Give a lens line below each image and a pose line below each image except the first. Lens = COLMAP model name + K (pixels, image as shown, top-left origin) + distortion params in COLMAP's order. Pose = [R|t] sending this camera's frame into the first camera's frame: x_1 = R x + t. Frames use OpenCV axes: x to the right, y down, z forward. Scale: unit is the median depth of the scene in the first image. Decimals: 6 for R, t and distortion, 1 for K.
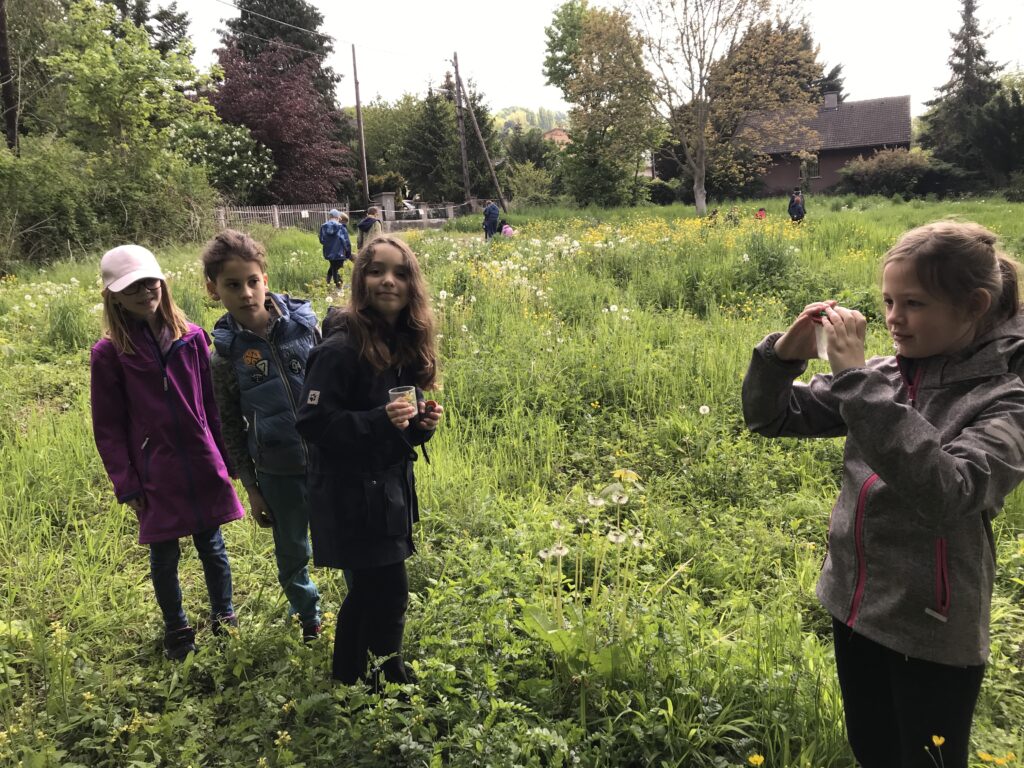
lens RADIAL K [[842.5, 0, 515.7], [0, 842.5, 386.5], [0, 0, 1]] dist [0.015418, -0.003227]
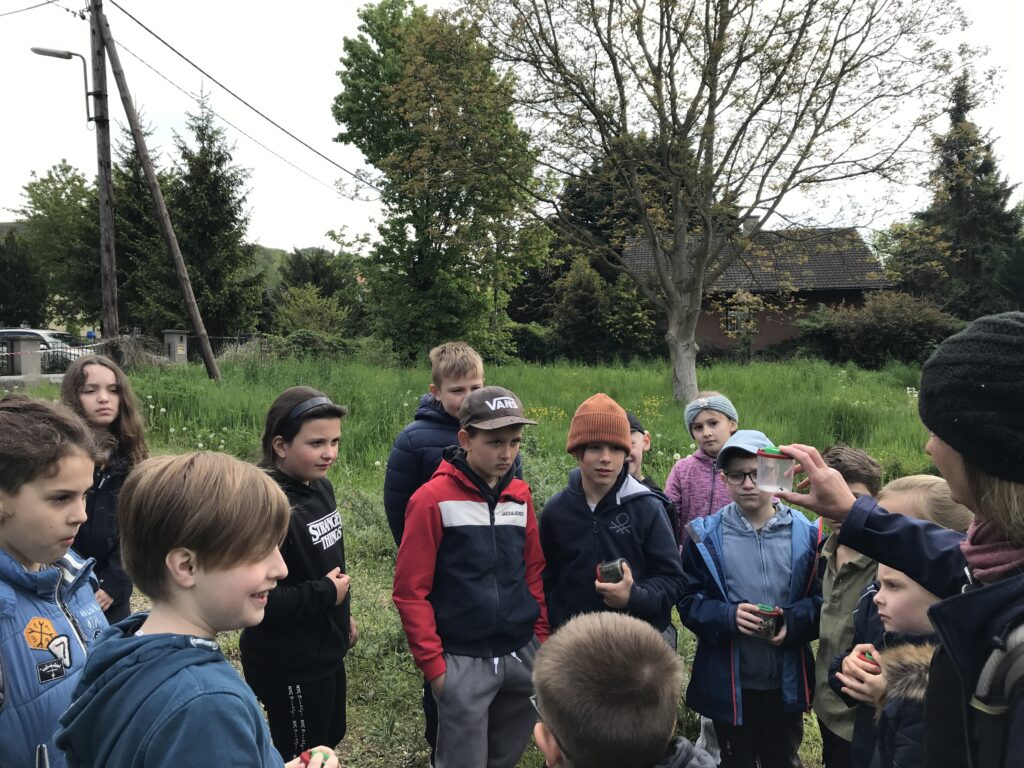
lens RADIAL K [[842.5, 0, 515.7], [0, 842.5, 386.5], [0, 0, 1]] dist [0.015418, -0.003227]
pose [[0.971165, 0.037451, 0.235450, 0.024229], [0.002799, 0.985726, -0.168335, -0.108558], [-0.238394, 0.164140, 0.957197, 0.483129]]
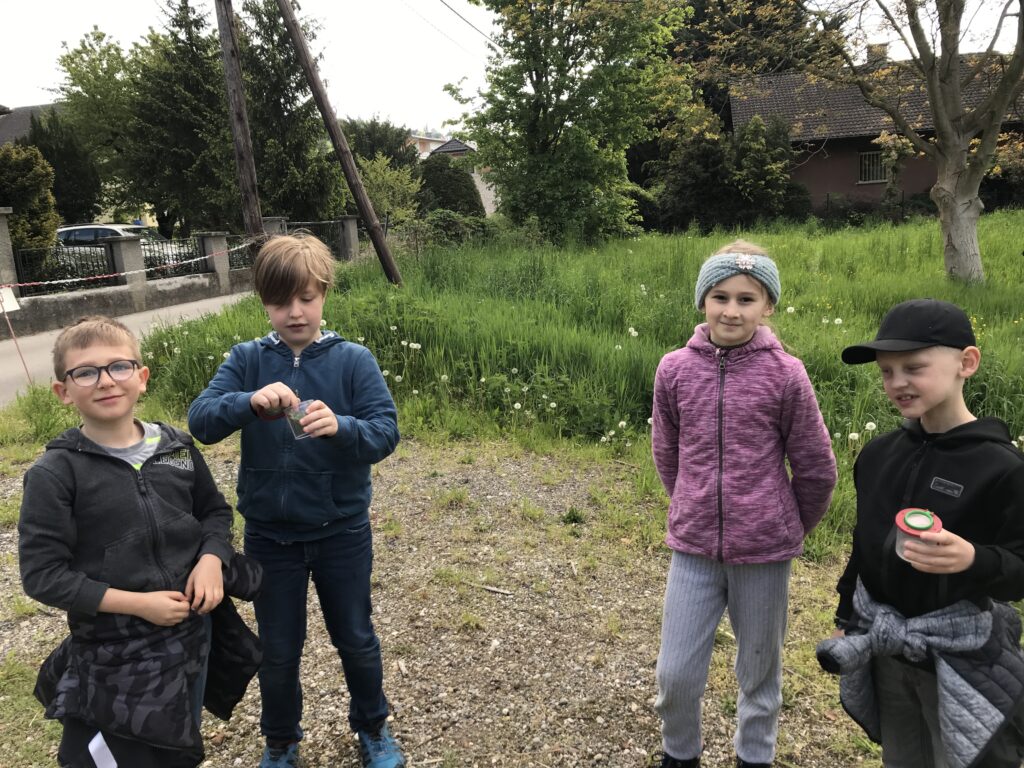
lens RADIAL K [[842.5, 0, 515.7], [0, 842.5, 386.5], [0, 0, 1]] dist [0.015418, -0.003227]
pose [[0.978745, -0.046636, 0.199708, -0.023540], [0.050078, 0.998671, -0.012213, -0.128482], [-0.198873, 0.021955, 0.979779, 0.559785]]
